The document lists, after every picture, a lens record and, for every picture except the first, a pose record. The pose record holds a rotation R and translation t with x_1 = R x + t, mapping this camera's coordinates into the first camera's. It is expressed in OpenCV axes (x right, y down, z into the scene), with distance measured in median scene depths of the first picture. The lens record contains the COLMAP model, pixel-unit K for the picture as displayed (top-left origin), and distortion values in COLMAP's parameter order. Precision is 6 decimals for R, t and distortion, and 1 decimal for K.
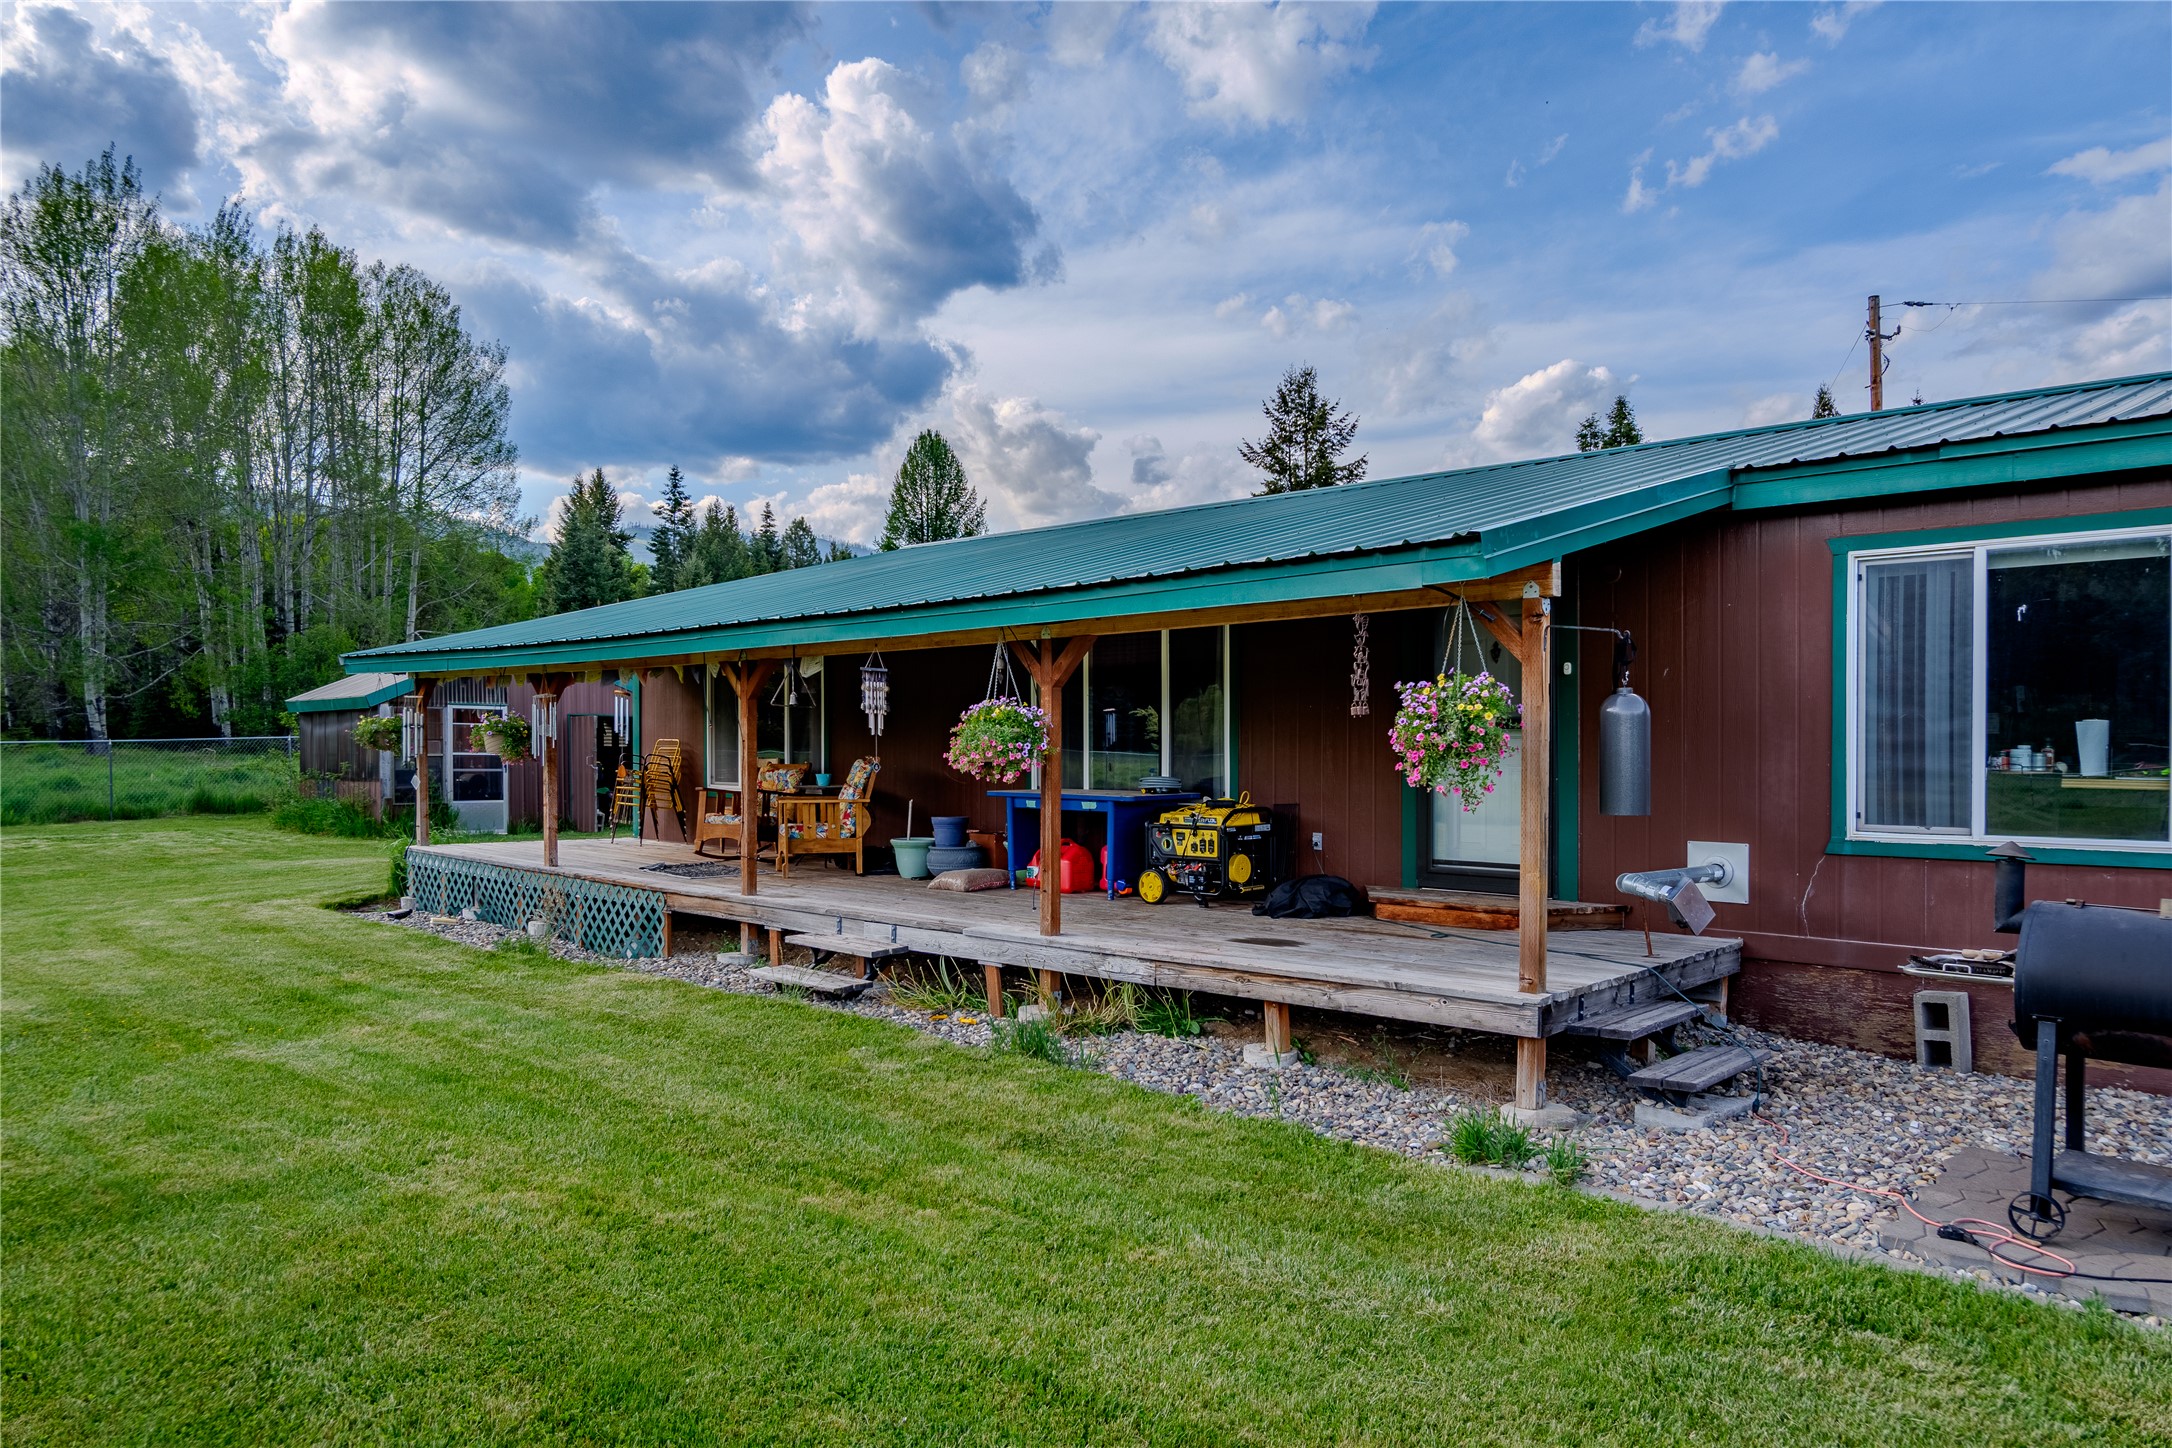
lens RADIAL K [[1424.1, 0, 1086.0], [0, 1424.1, 724.0], [0, 0, 1]] dist [-0.000860, -0.019463]
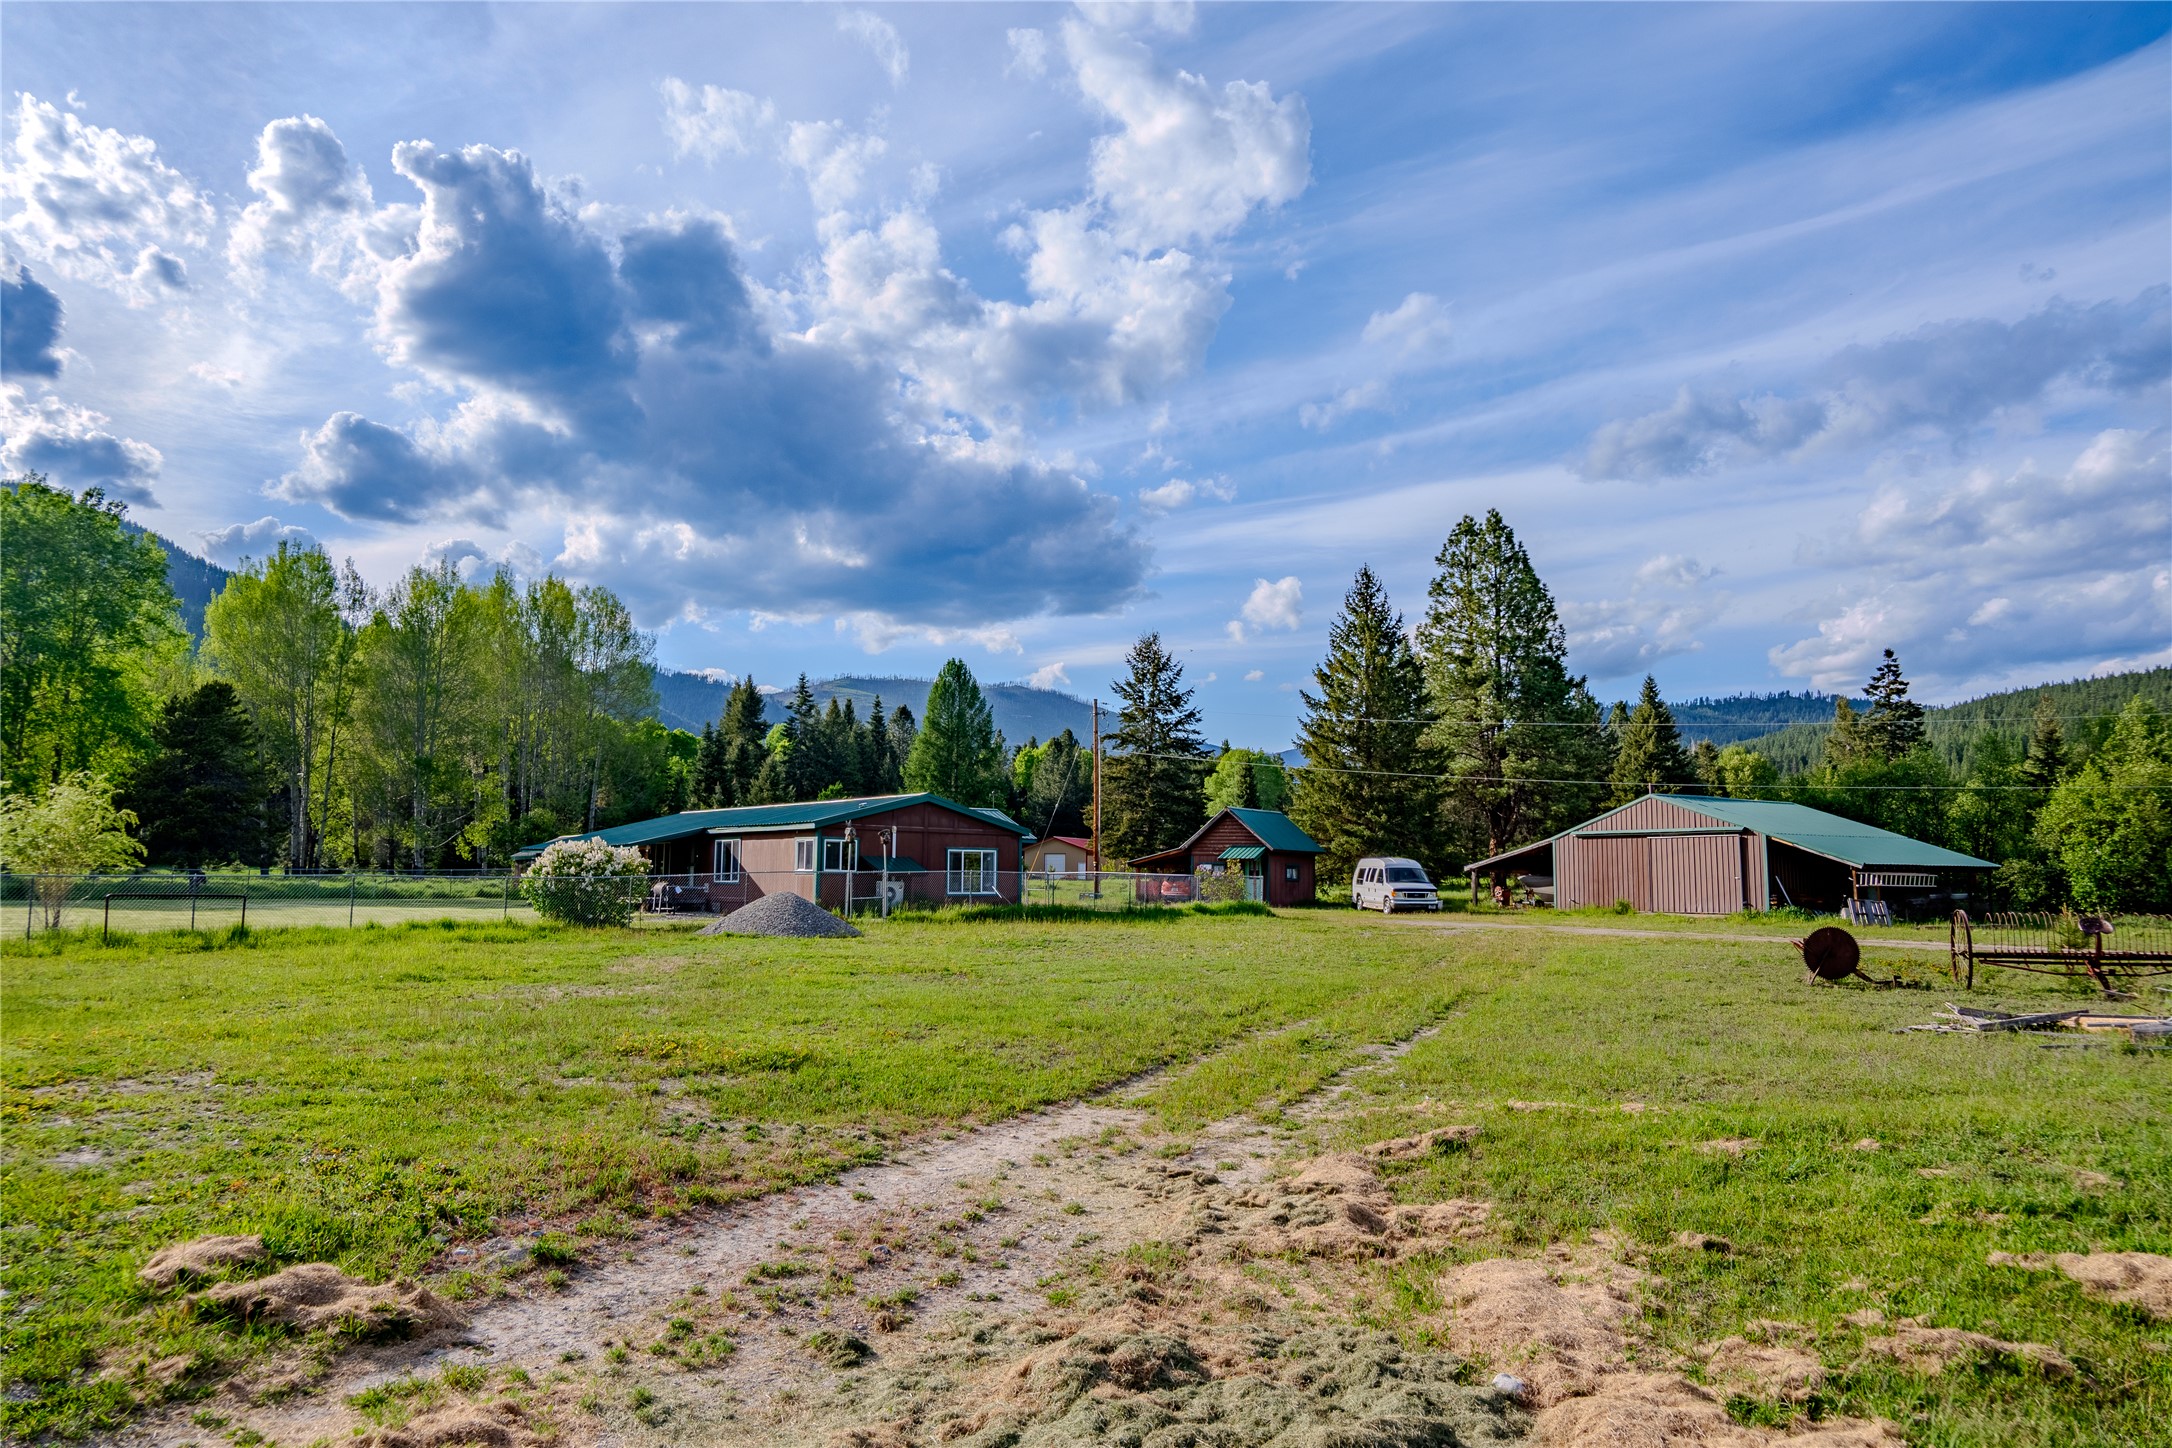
lens RADIAL K [[1424.1, 0, 1086.0], [0, 1424.1, 724.0], [0, 0, 1]] dist [-0.000860, -0.019463]
pose [[0.989289, -0.005855, -0.145852, 0.286559], [-0.008873, 0.994936, -0.100123, 0.002024], [0.145699, 0.100345, 0.984227, -0.479229]]
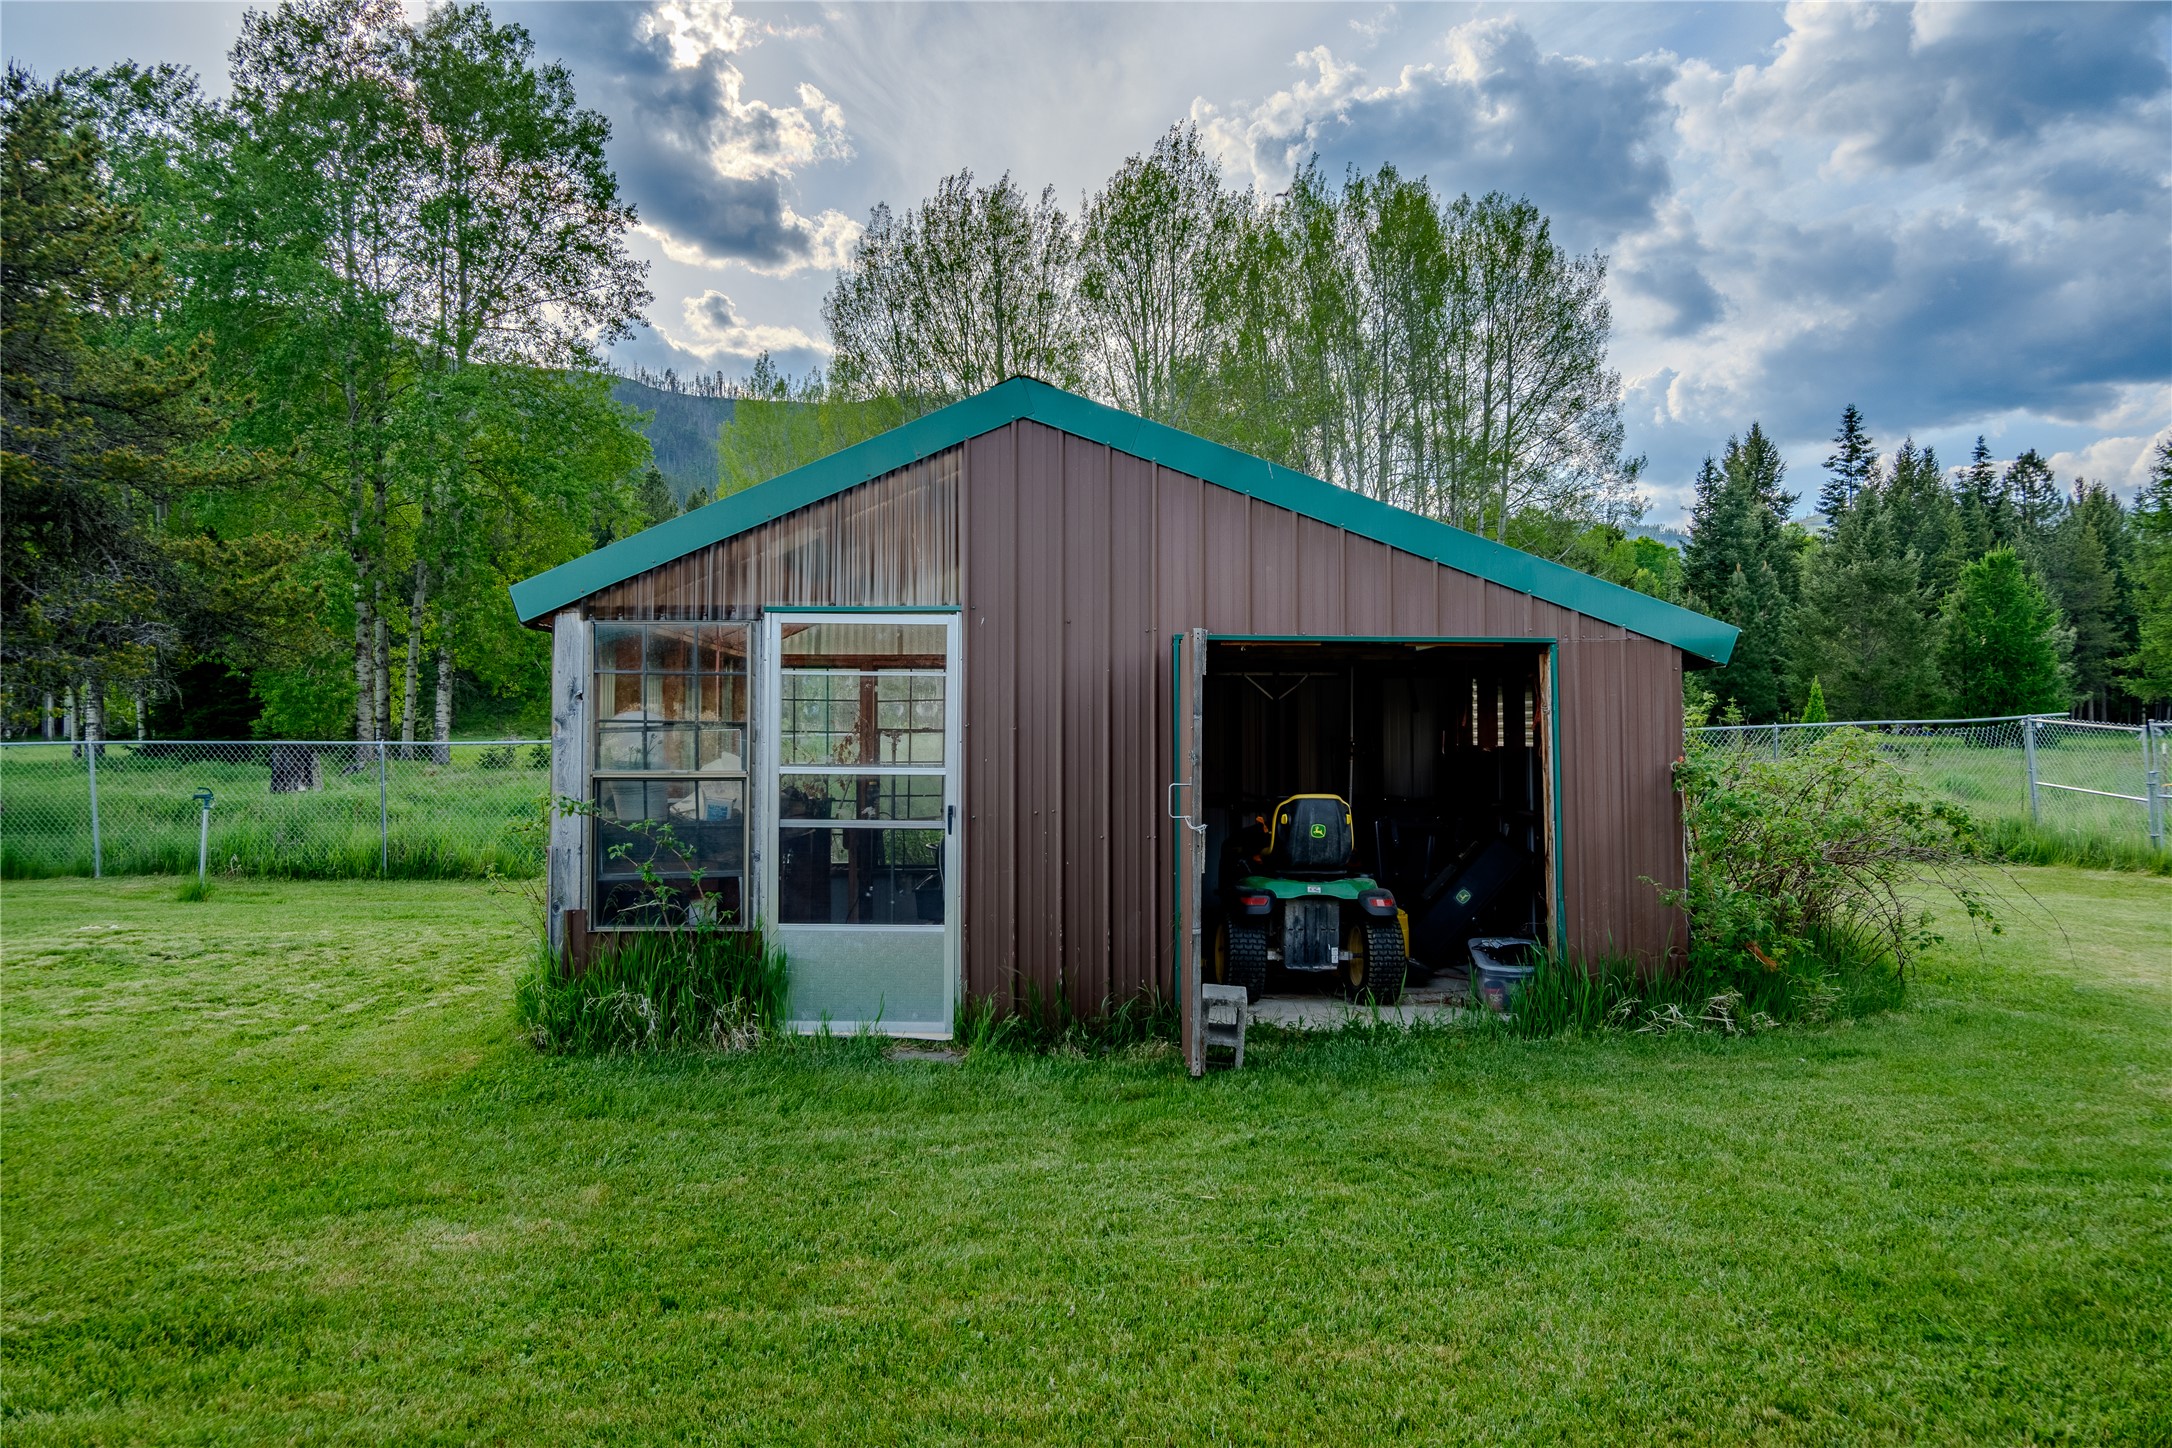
lens RADIAL K [[1424.1, 0, 1086.0], [0, 1424.1, 724.0], [0, 0, 1]] dist [-0.000860, -0.019463]
pose [[0.707048, -0.012471, -0.707056, -0.039686], [0.011722, 0.999914, -0.005914, 0.003060], [0.707068, -0.004107, 0.707133, 0.181175]]
